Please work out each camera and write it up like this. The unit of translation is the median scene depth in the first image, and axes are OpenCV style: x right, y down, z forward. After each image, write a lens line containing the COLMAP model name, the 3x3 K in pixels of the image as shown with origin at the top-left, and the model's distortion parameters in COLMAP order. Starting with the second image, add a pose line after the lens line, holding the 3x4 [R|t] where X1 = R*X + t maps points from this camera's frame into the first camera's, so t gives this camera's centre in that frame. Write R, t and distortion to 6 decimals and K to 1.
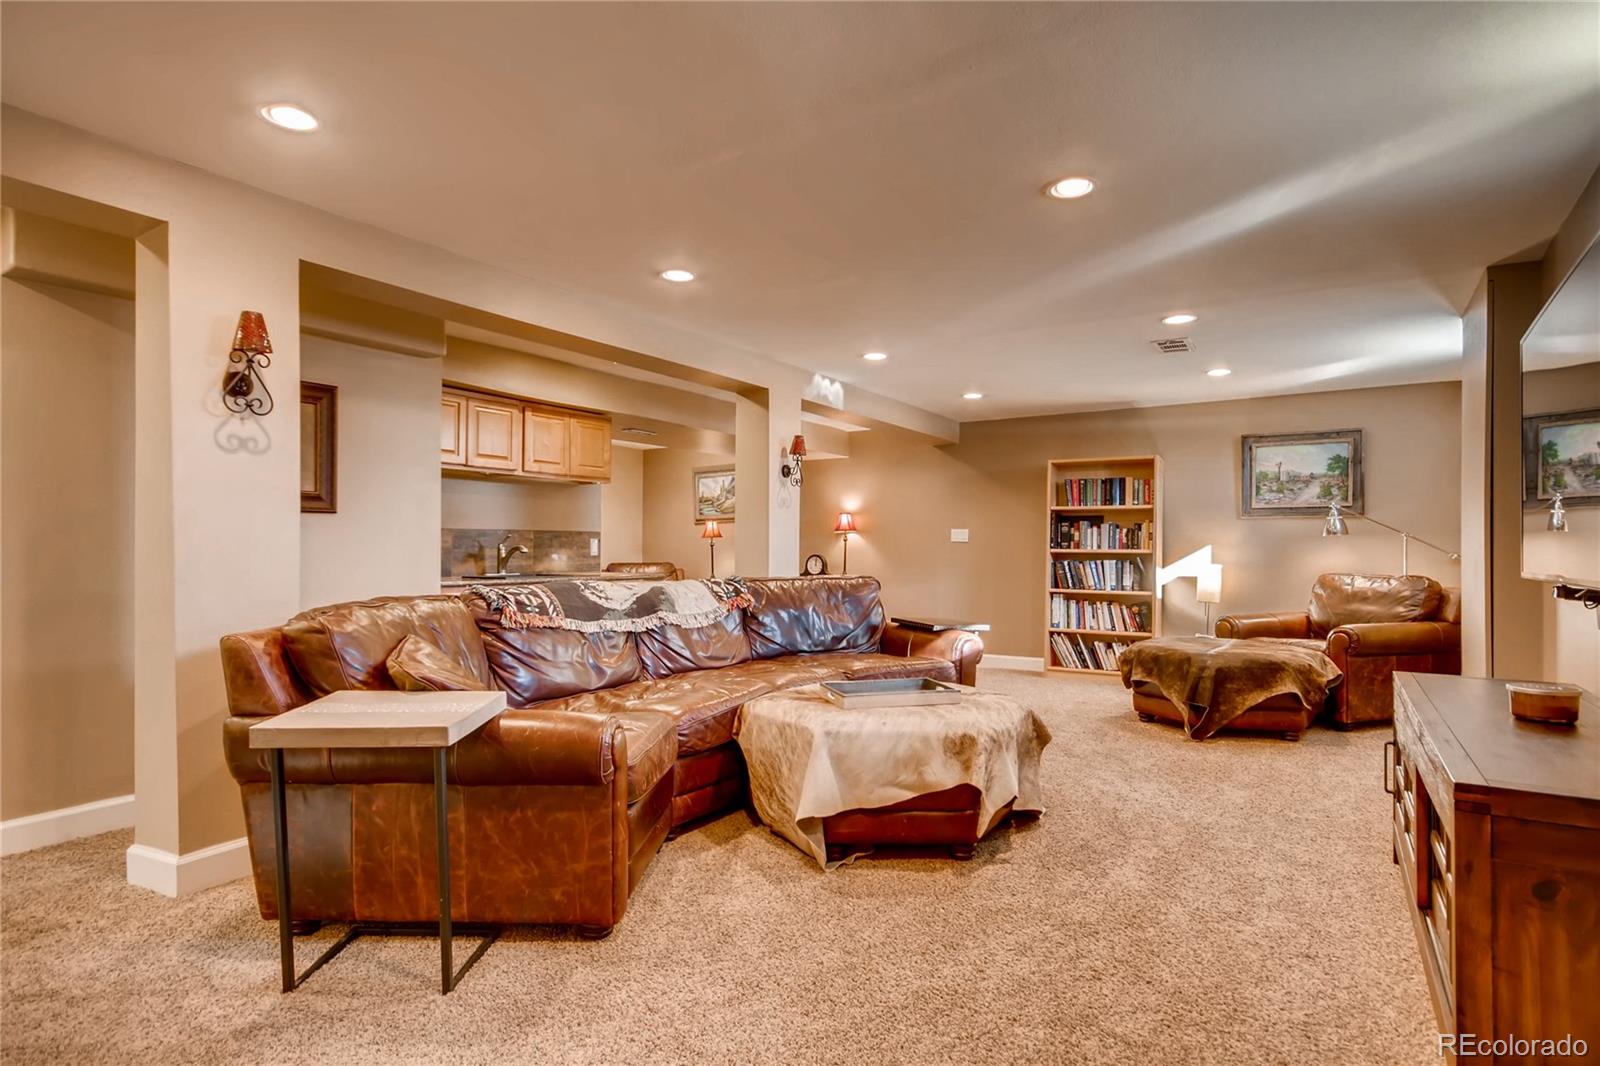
lens RADIAL K [[815.4, 0, 835.5], [0, 815.4, 548.4], [0, 0, 1]] dist [-0.012870, 0.000089]
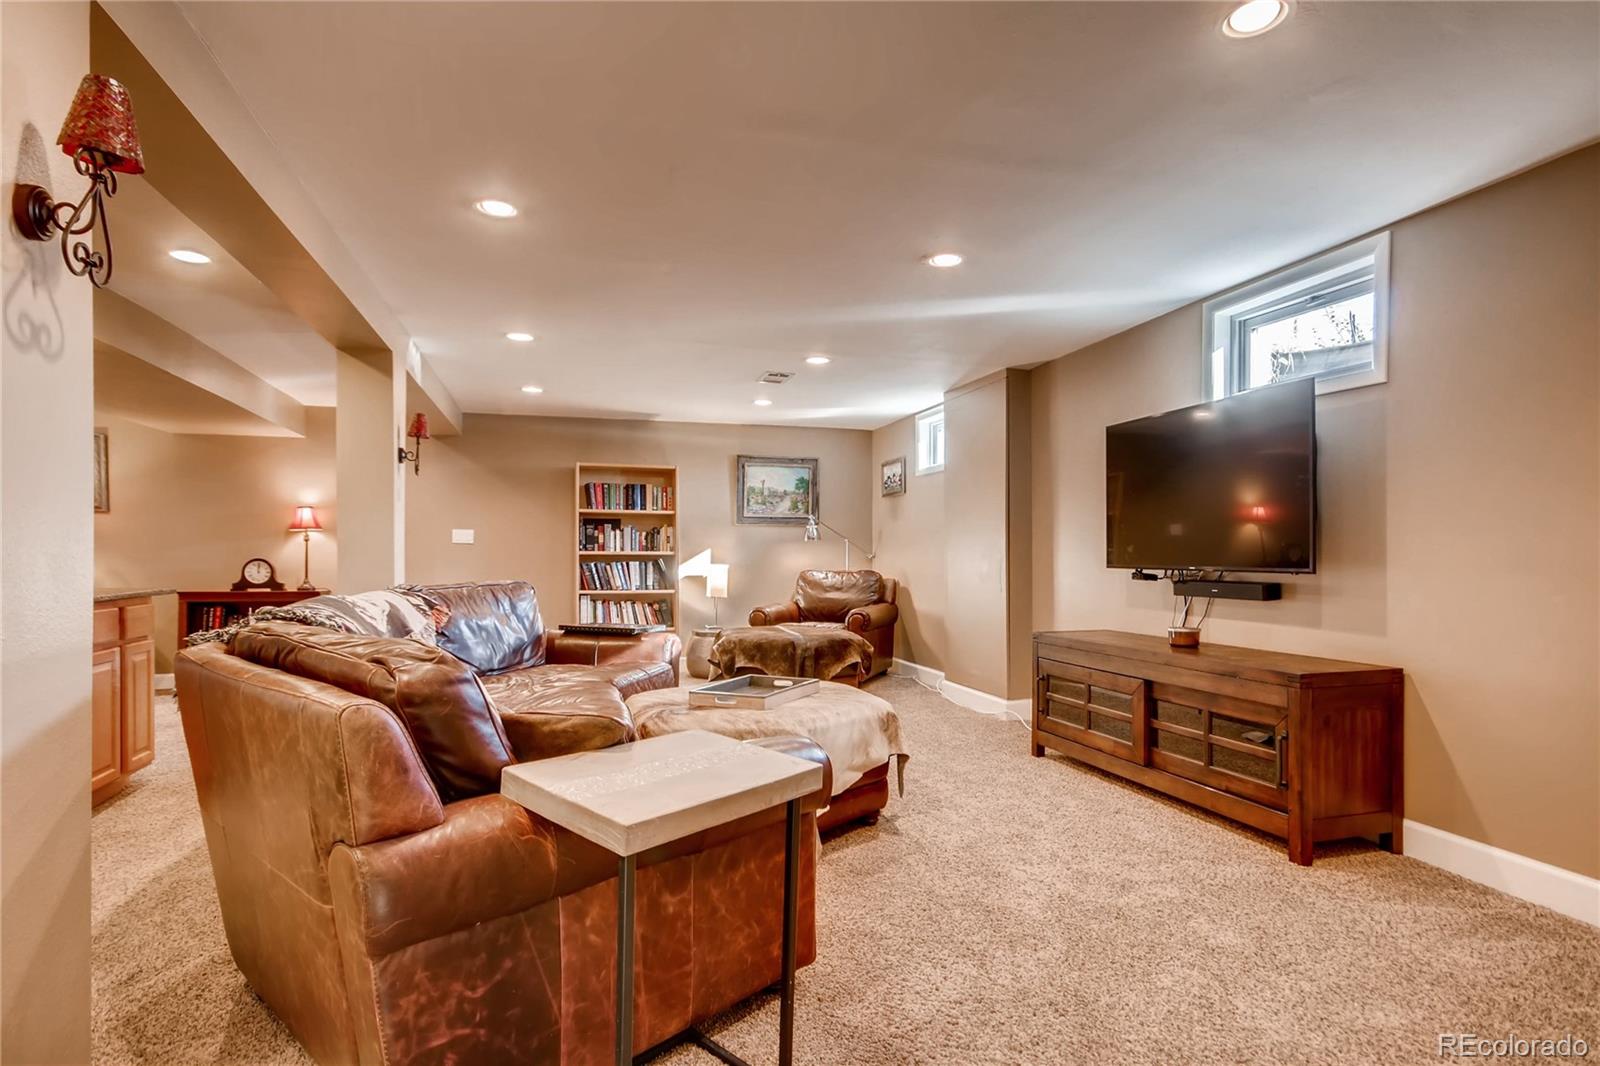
lens RADIAL K [[840.2, 0, 760.1], [0, 840.2, 542.2], [0, 0, 1]] dist [-0.023048, 0.000262]
pose [[0.671406, 0.007044, 0.741056, -0.363552], [0.000028, 0.999955, -0.009531, -0.000296], [-0.741090, 0.006420, 0.671375, 0.146395]]
